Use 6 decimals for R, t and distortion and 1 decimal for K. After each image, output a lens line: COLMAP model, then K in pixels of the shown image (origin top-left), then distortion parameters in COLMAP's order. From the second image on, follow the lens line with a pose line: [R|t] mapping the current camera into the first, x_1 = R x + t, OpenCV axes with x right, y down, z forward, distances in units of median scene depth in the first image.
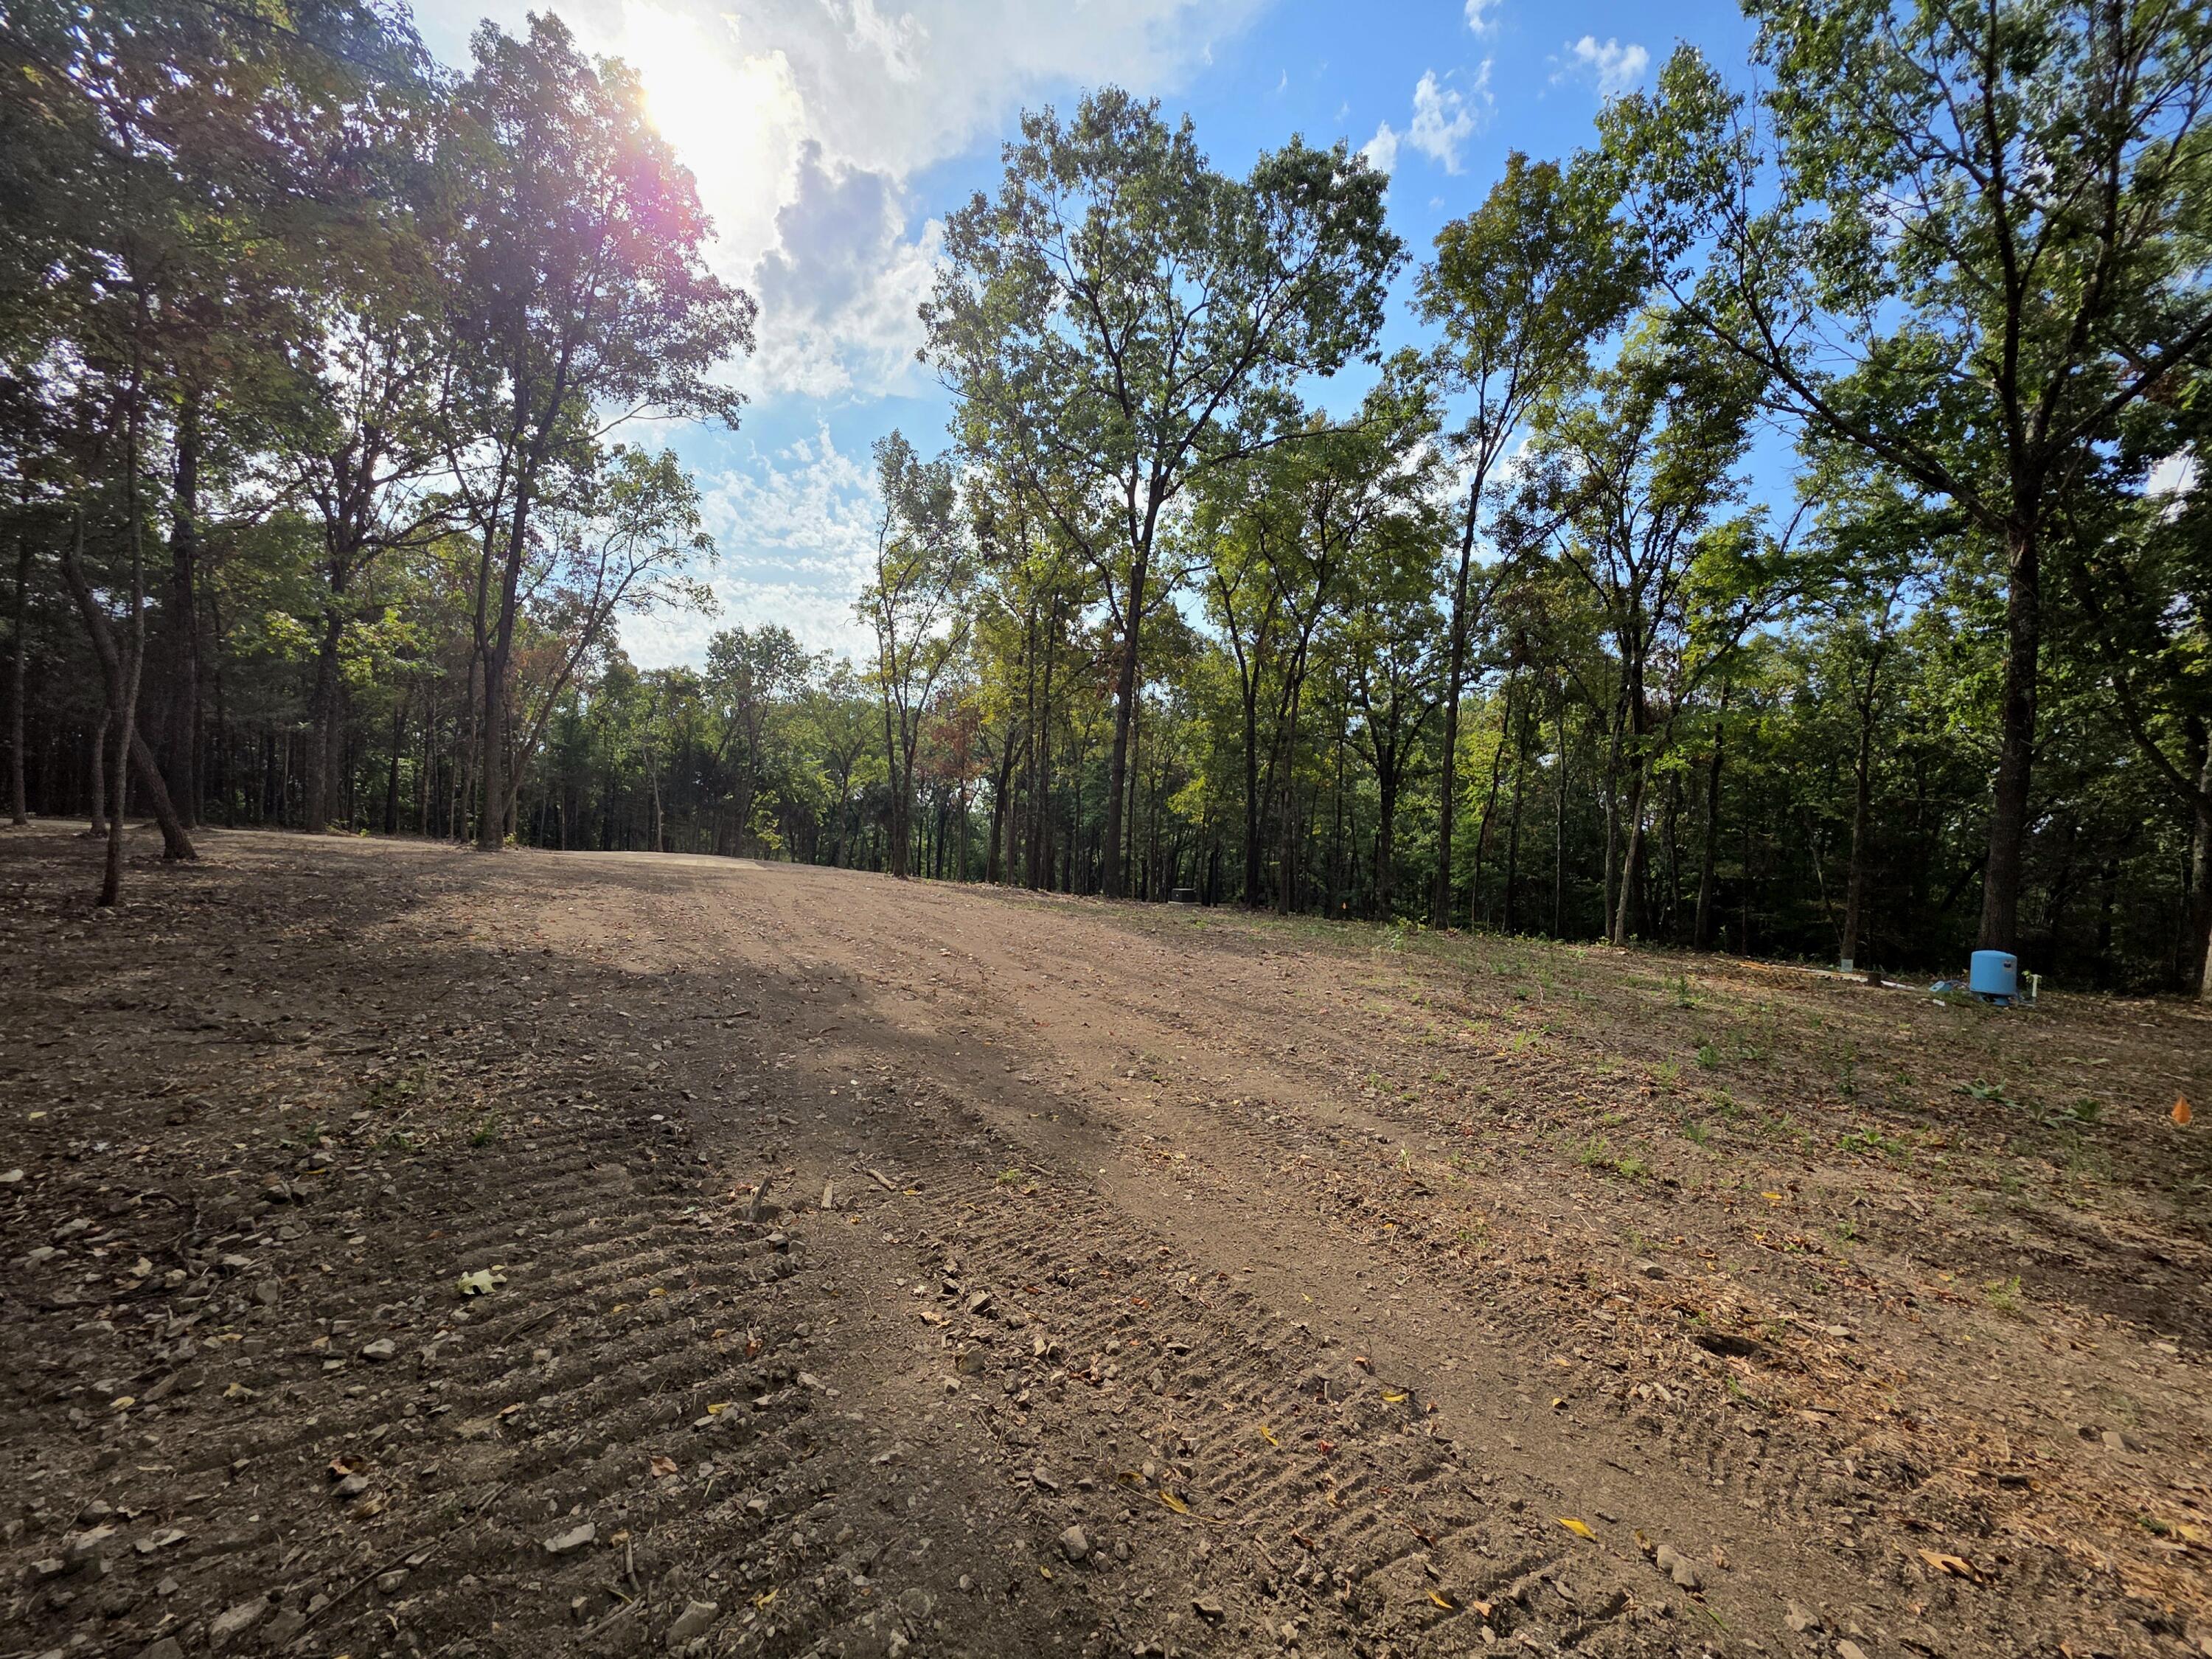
lens RADIAL K [[882.8, 0, 1099.0], [0, 882.8, 822.2], [0, 0, 1]] dist [-0.000984, 0.000505]
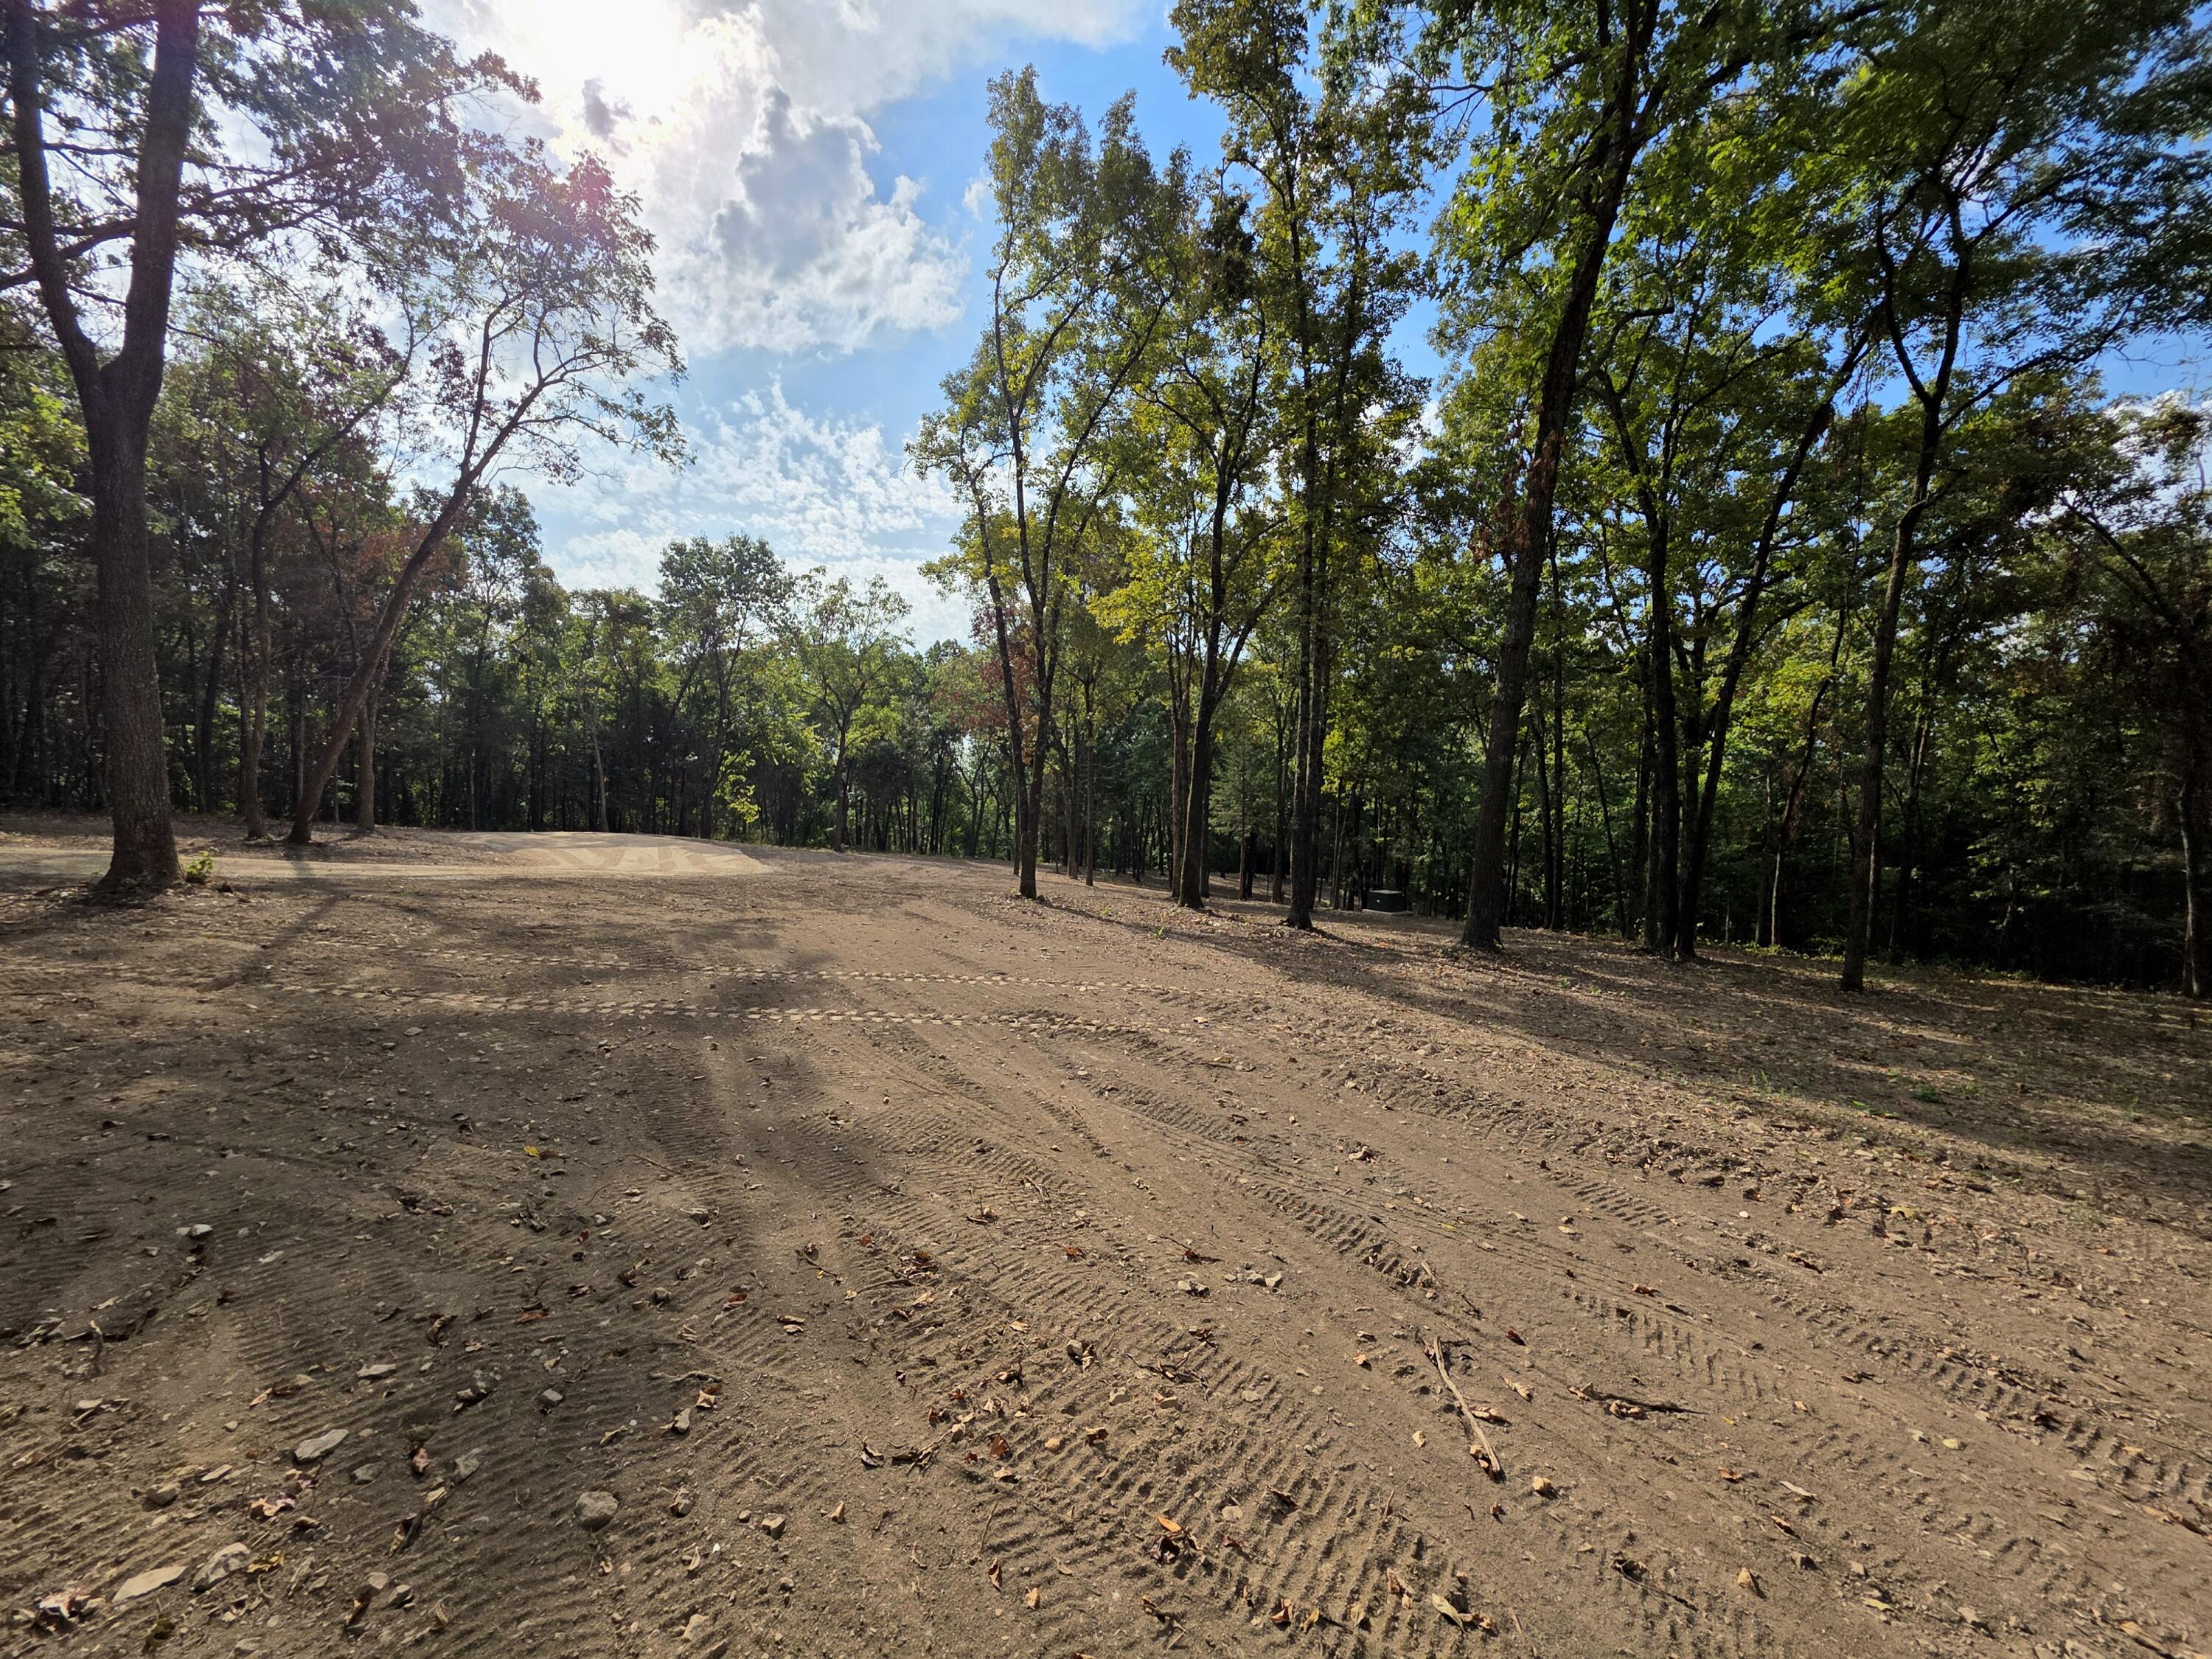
lens RADIAL K [[882.8, 0, 1104.5], [0, 882.8, 822.7], [0, 0, 1]] dist [-0.000984, 0.000505]
pose [[0.998624, -0.002908, 0.052357, -0.096384], [0.000613, 0.999040, 0.043807, -0.005437], [-0.052434, -0.043714, 0.997667, 0.199984]]
